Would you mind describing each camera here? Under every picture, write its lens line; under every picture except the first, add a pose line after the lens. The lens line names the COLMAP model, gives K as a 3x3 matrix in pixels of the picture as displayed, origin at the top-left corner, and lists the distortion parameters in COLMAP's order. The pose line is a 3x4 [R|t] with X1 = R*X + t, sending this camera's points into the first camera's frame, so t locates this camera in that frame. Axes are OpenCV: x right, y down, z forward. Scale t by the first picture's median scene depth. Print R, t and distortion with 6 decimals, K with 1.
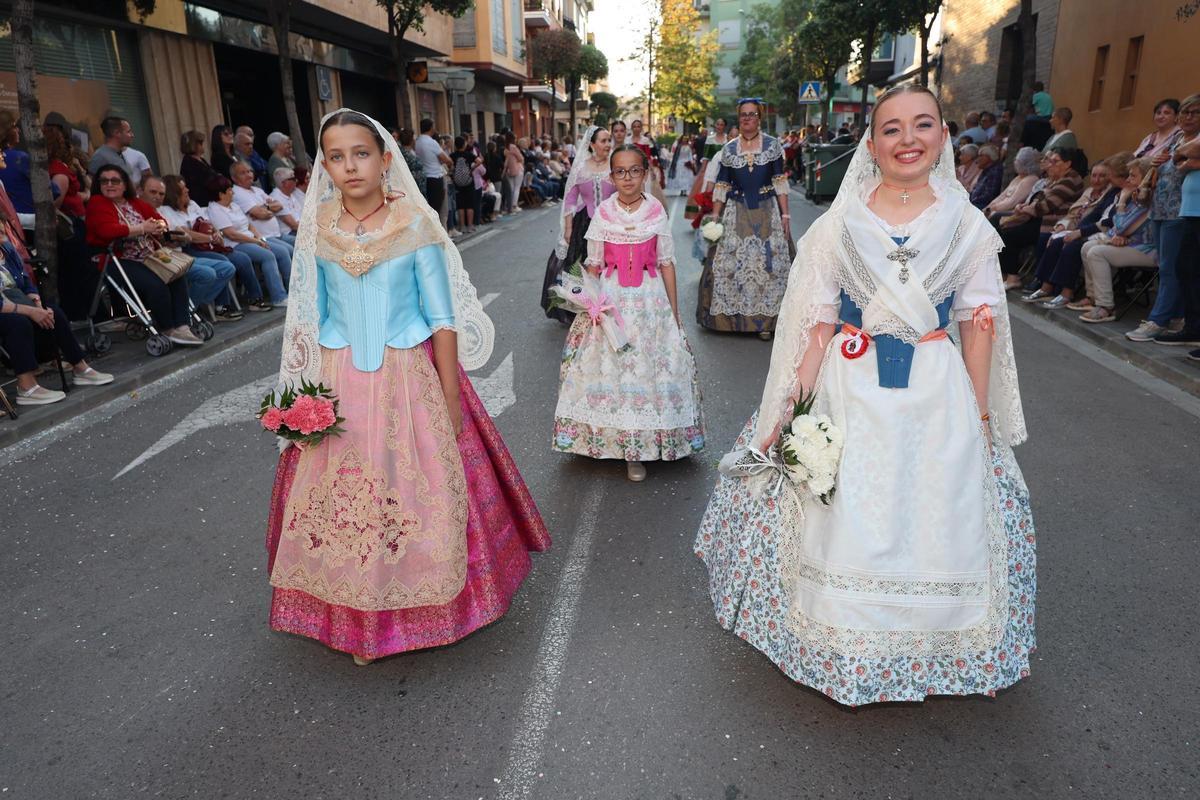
lens RADIAL K [[818.7, 0, 595.4], [0, 818.7, 403.7], [0, 0, 1]] dist [-0.000241, -0.002653]
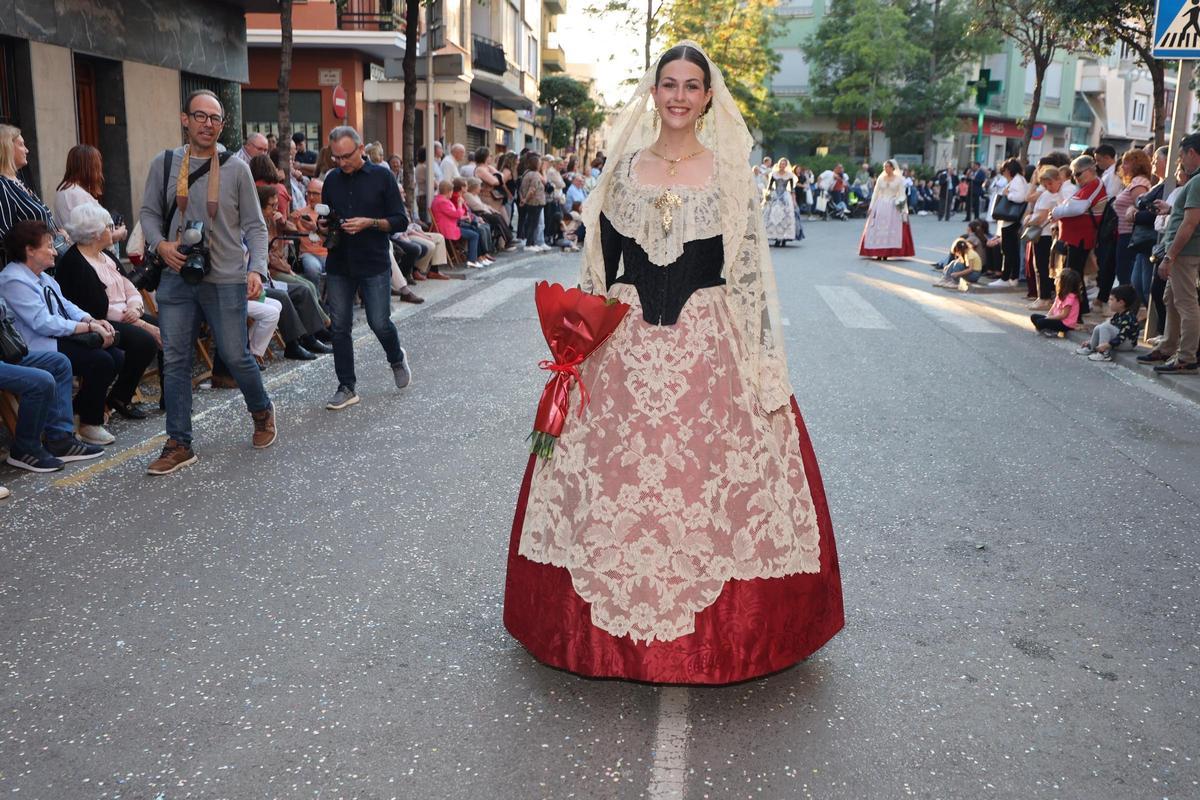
lens RADIAL K [[1129.4, 0, 597.1], [0, 1129.4, 401.1], [0, 0, 1]] dist [-0.003958, -0.006721]
pose [[0.999055, 0.039895, 0.017249, 0.048338], [-0.037852, 0.993664, -0.105828, -0.159836], [-0.021361, 0.105075, 0.994235, 0.497035]]
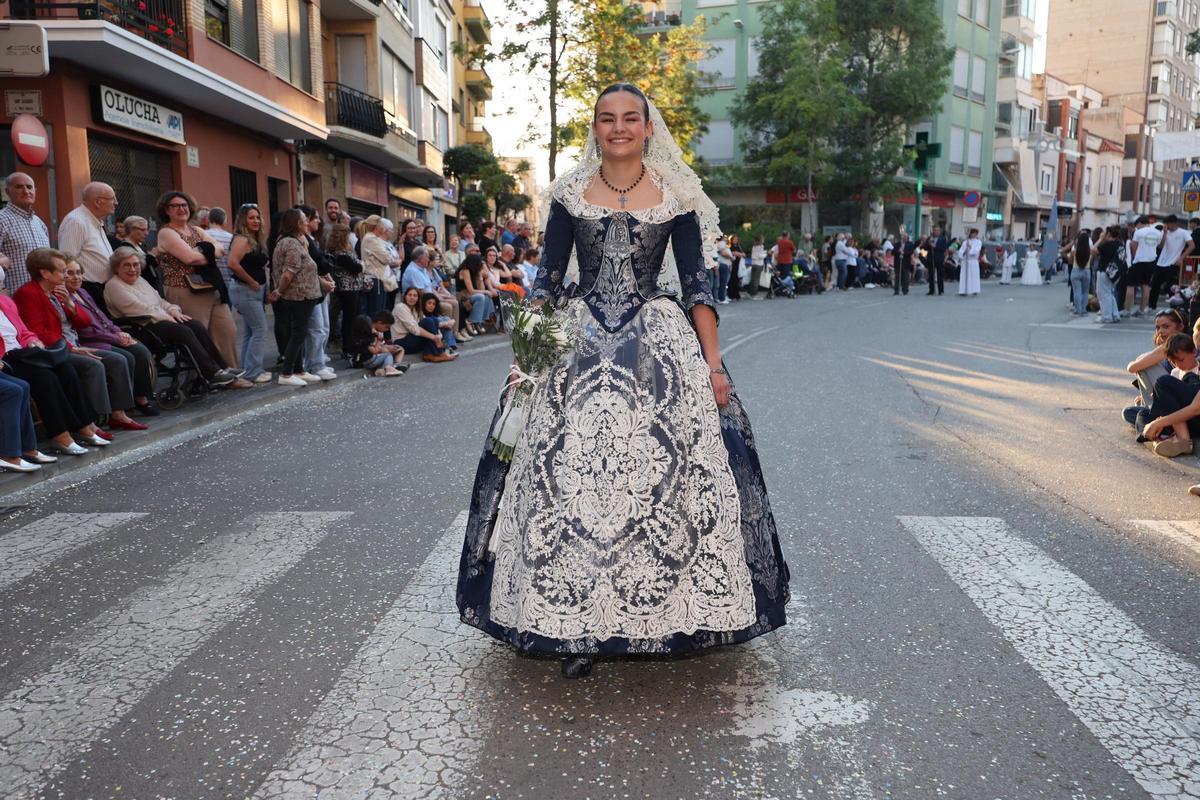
lens RADIAL K [[925.0, 0, 597.6], [0, 925.0, 396.0], [0, 0, 1]] dist [0.005519, 0.000340]
pose [[0.998048, 0.009334, 0.061755, 0.091710], [0.000374, 0.987859, -0.155354, -0.257490], [-0.062455, 0.155074, 0.985927, 0.822436]]
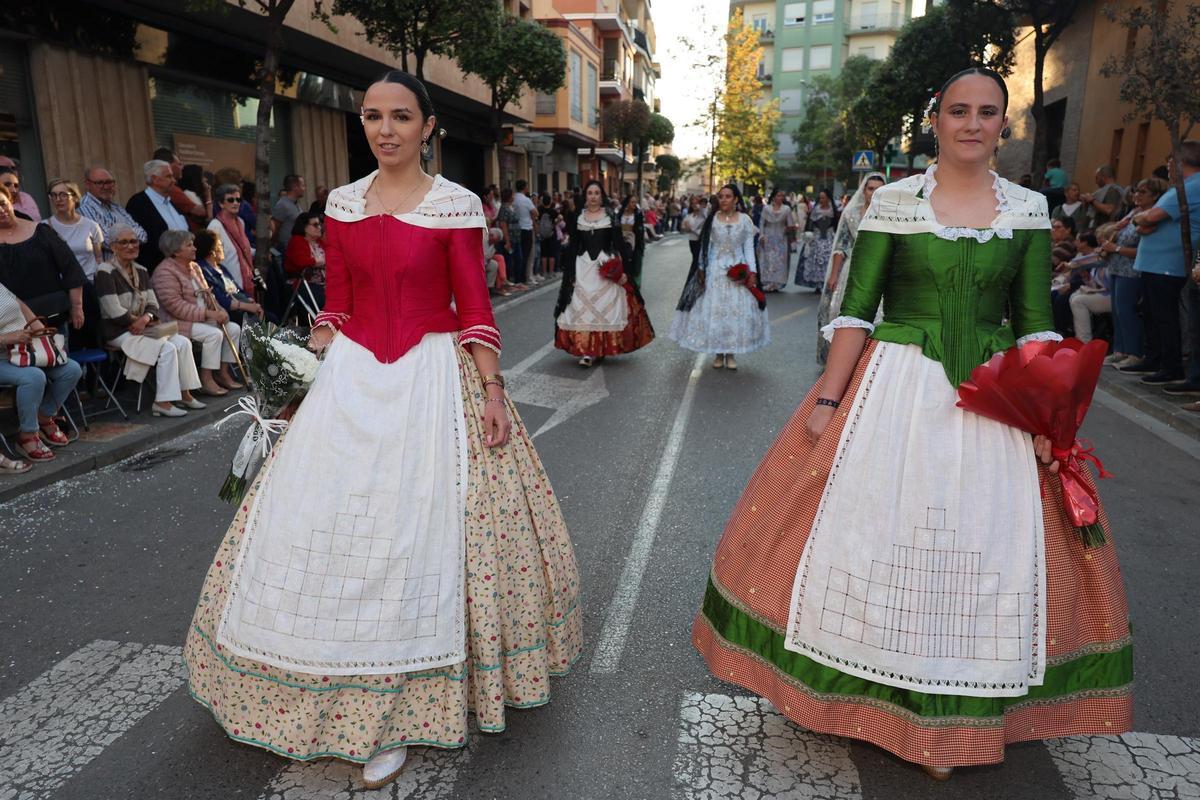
lens RADIAL K [[815.9, 0, 596.2], [0, 815.9, 398.7], [0, 0, 1]] dist [0.005408, -0.002453]
pose [[0.997237, 0.038906, -0.063289, -0.005259], [-0.043255, 0.996688, -0.068863, 0.014905], [0.060400, 0.071410, 0.995617, -0.049538]]
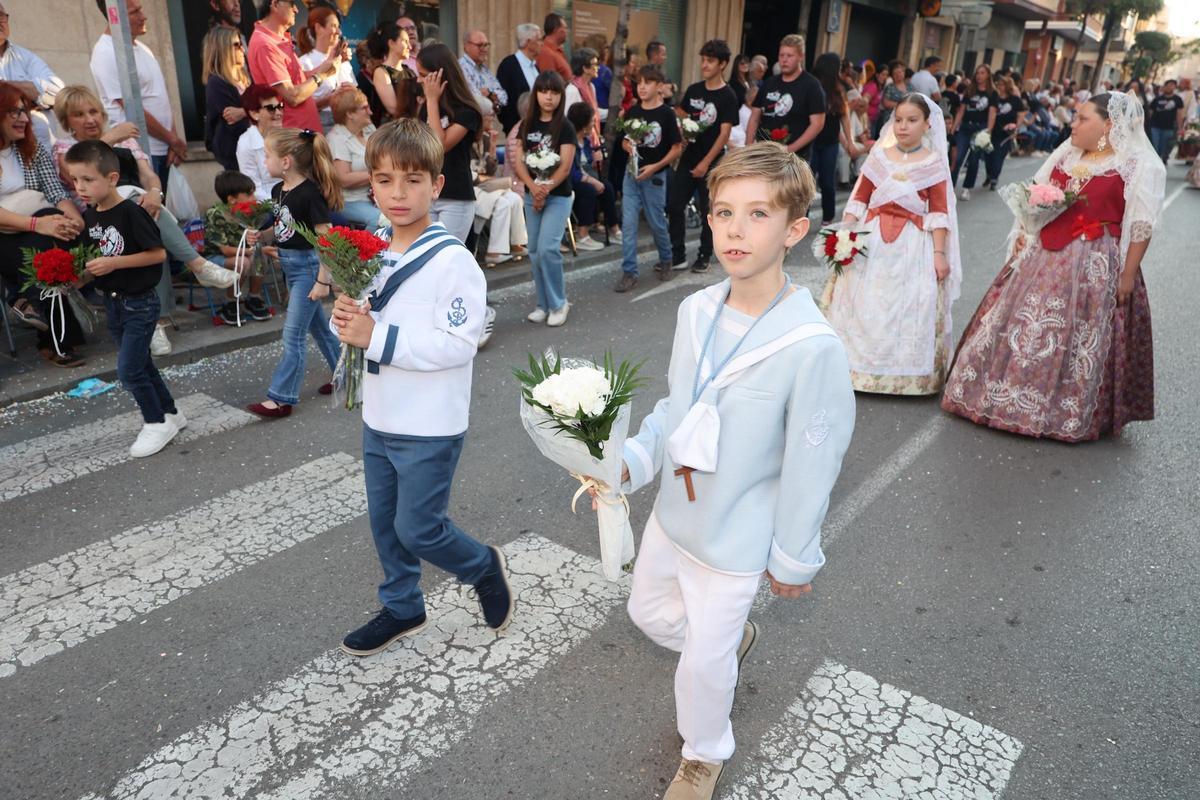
lens RADIAL K [[818.4, 0, 605.6], [0, 818.4, 405.9], [0, 0, 1]] dist [0.000985, 0.000629]
pose [[0.855717, 0.240319, -0.458252, 0.009809], [-0.205554, 0.970608, 0.125171, 0.012038], [0.474864, -0.012915, 0.879965, -0.036551]]
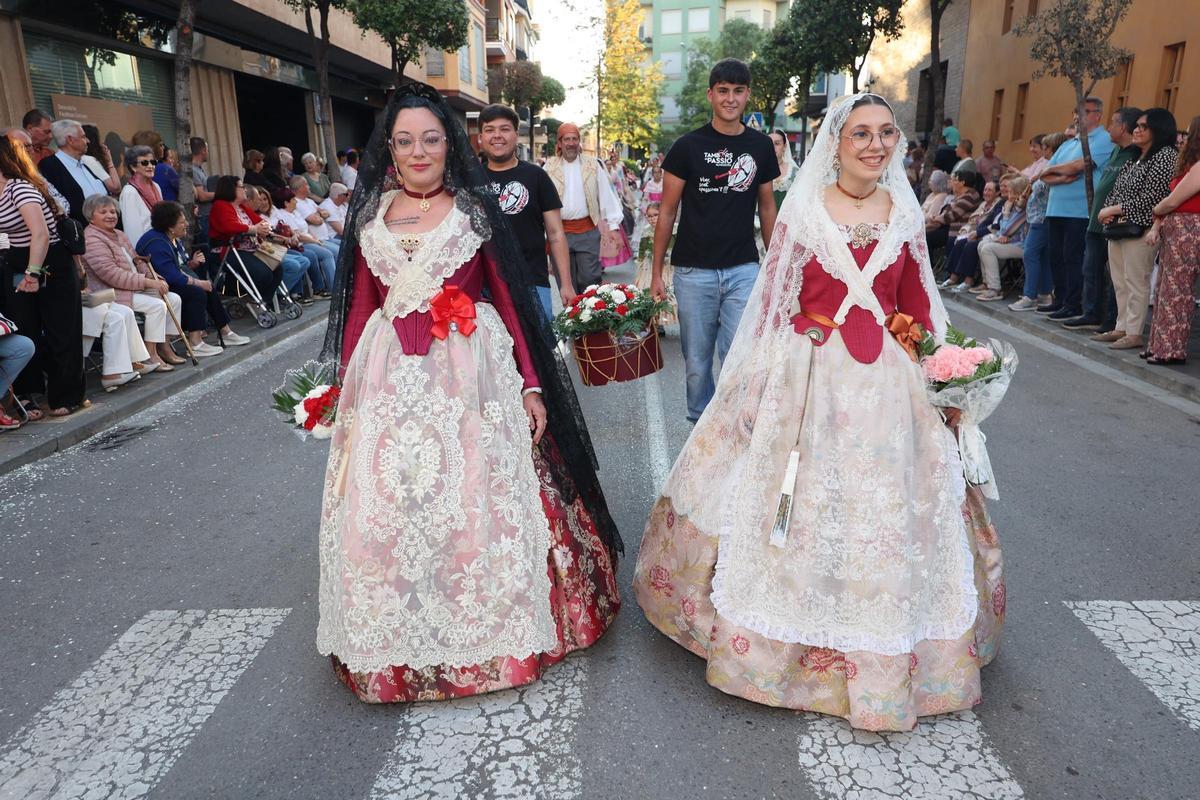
lens RADIAL K [[818.8, 0, 602.3], [0, 818.8, 404.0], [0, 0, 1]] dist [0.001019, 0.001323]
pose [[0.996849, -0.012425, 0.078345, -0.023333], [0.014592, 0.999525, -0.027149, 0.018550], [-0.077971, 0.028207, 0.996557, -0.052781]]
